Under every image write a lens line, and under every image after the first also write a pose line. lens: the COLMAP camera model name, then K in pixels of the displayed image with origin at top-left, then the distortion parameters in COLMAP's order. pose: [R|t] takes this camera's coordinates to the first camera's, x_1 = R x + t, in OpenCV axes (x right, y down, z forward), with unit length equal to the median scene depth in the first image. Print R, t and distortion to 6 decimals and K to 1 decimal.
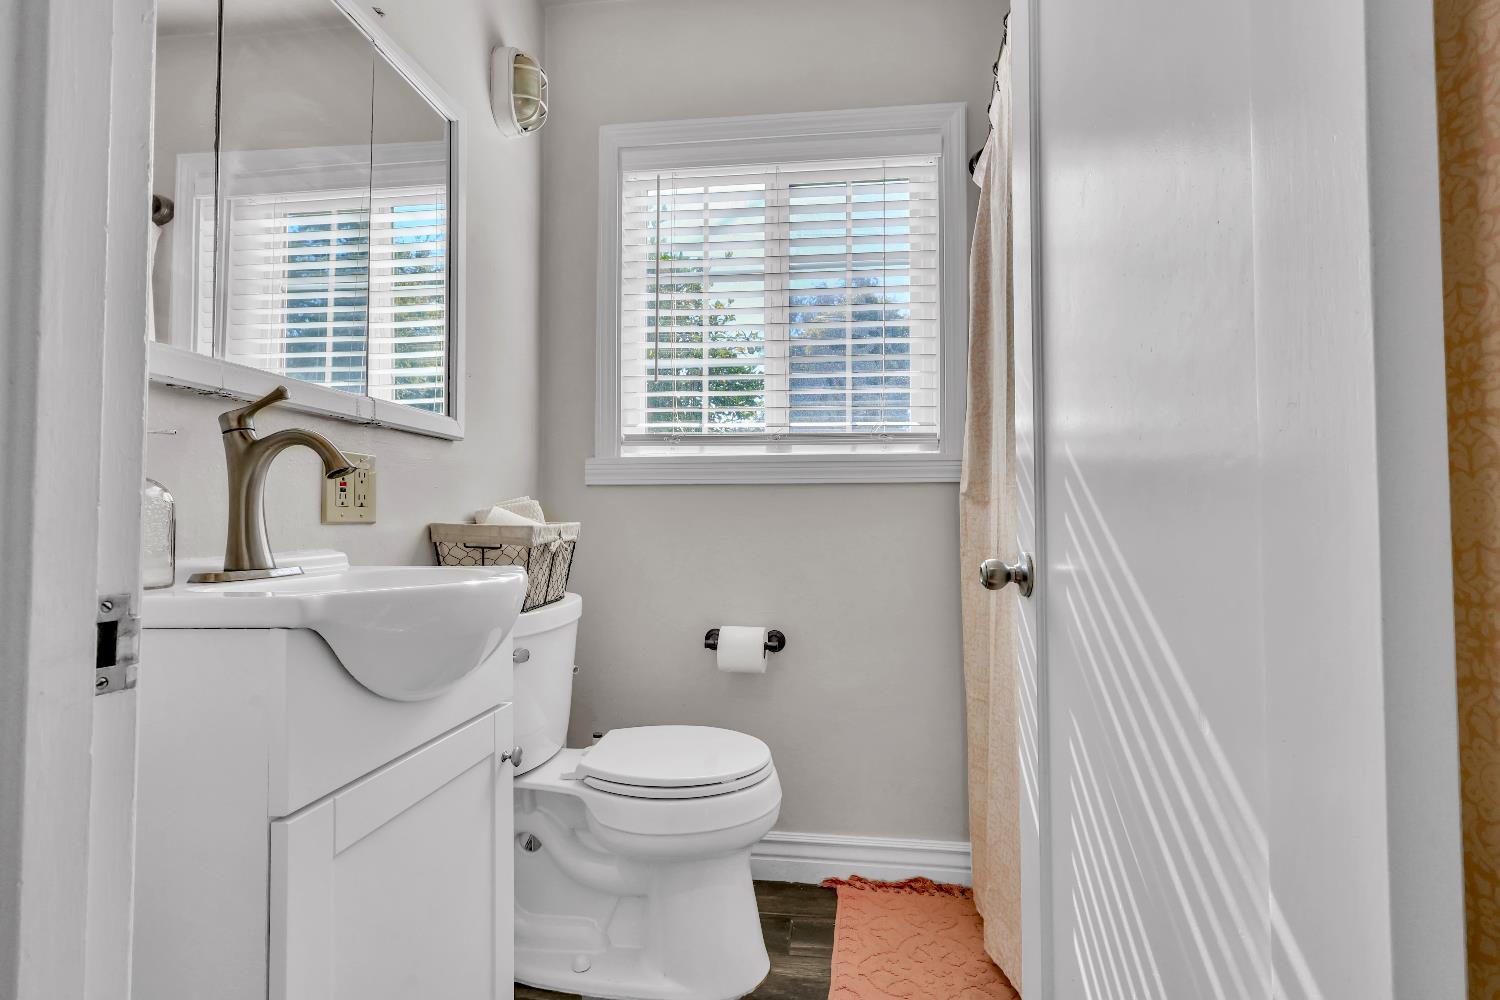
lens RADIAL K [[703.1, 0, 750.0], [0, 703.1, 500.0], [0, 0, 1]] dist [0.001387, 0.000861]
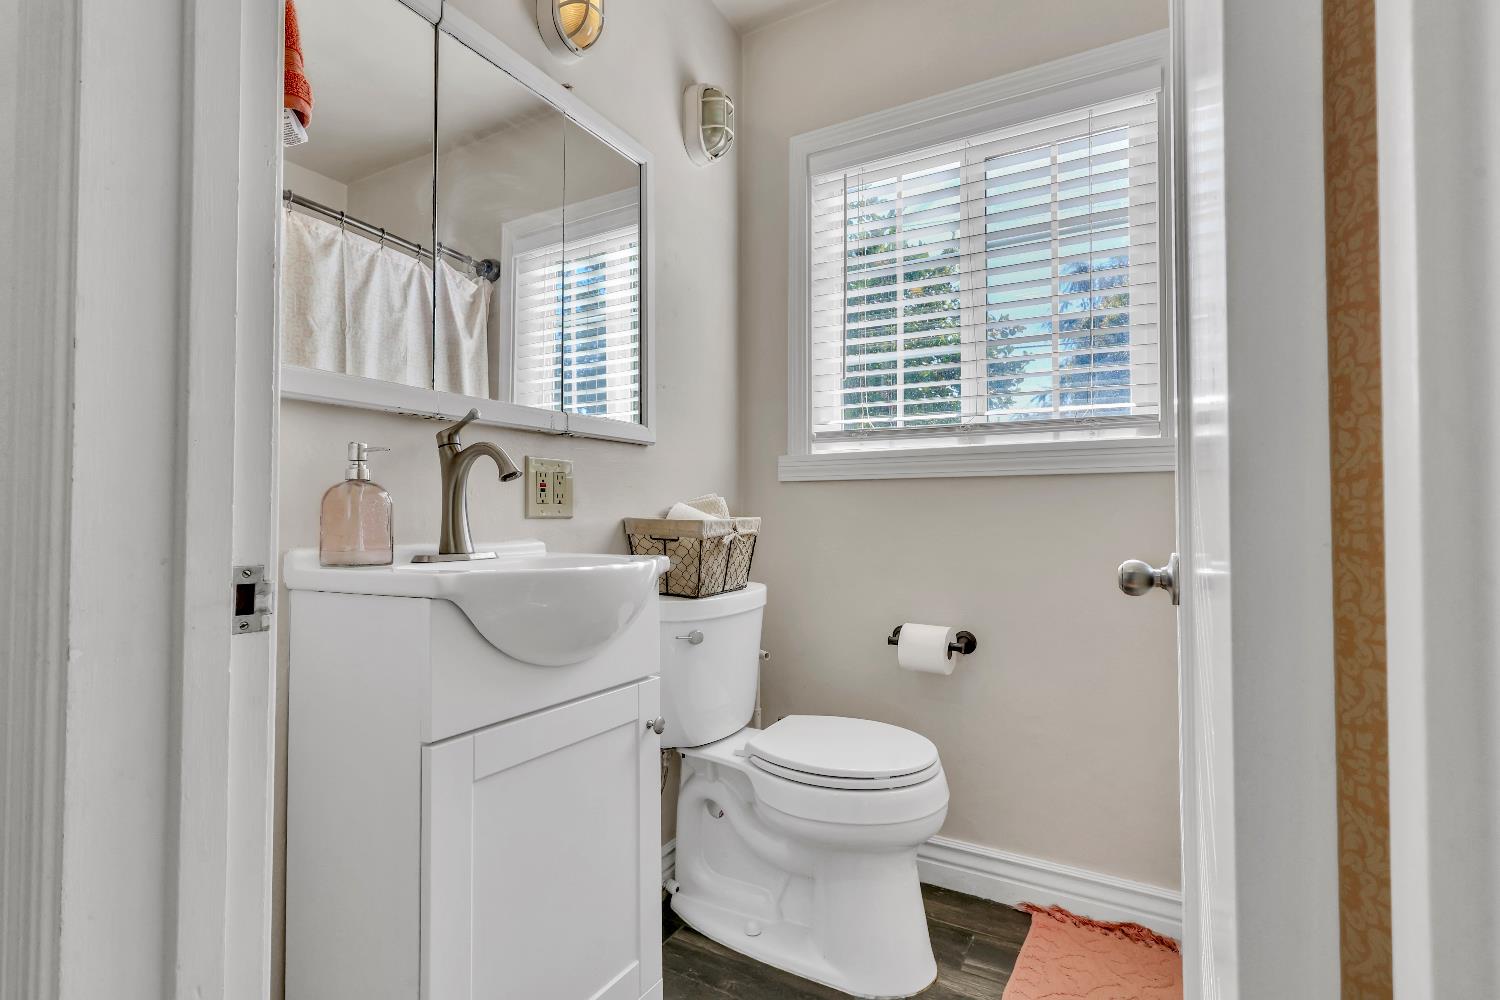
lens RADIAL K [[703.1, 0, 750.0], [0, 703.1, 500.0], [0, 0, 1]] dist [0.001387, 0.000861]
pose [[0.923205, -0.007801, -0.384228, 0.154880], [0.010499, 0.999933, 0.004923, 0.000456], [0.384163, -0.008579, 0.923225, 0.012912]]
